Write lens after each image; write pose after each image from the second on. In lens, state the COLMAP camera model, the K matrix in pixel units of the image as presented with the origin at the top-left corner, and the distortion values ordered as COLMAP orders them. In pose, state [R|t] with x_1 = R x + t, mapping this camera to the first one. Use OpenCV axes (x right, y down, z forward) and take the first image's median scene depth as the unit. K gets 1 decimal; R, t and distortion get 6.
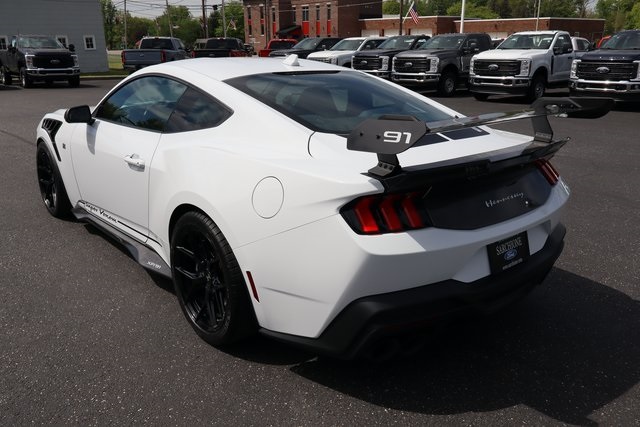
lens RADIAL K [[543.9, 0, 320.7], [0, 543.9, 215.2], [0, 0, 1]] dist [0.000572, 0.004810]
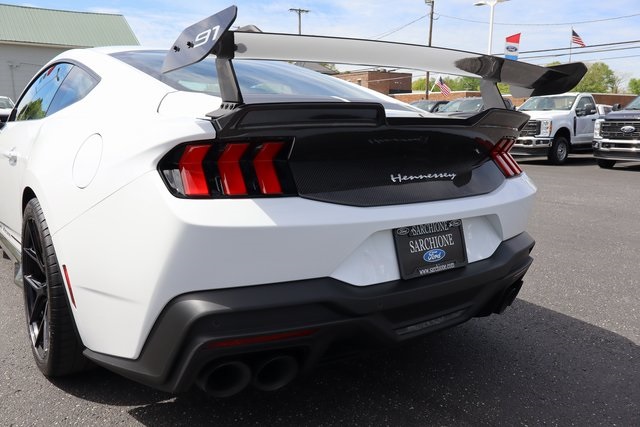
lens RADIAL K [[543.9, 0, 320.7], [0, 543.9, 210.5], [0, 0, 1]] dist [0.000572, 0.004810]
pose [[0.997860, 0.019567, -0.062395, 0.171971], [-0.028280, 0.989465, -0.141982, 0.084611], [0.058959, 0.143442, 0.987901, 0.195572]]
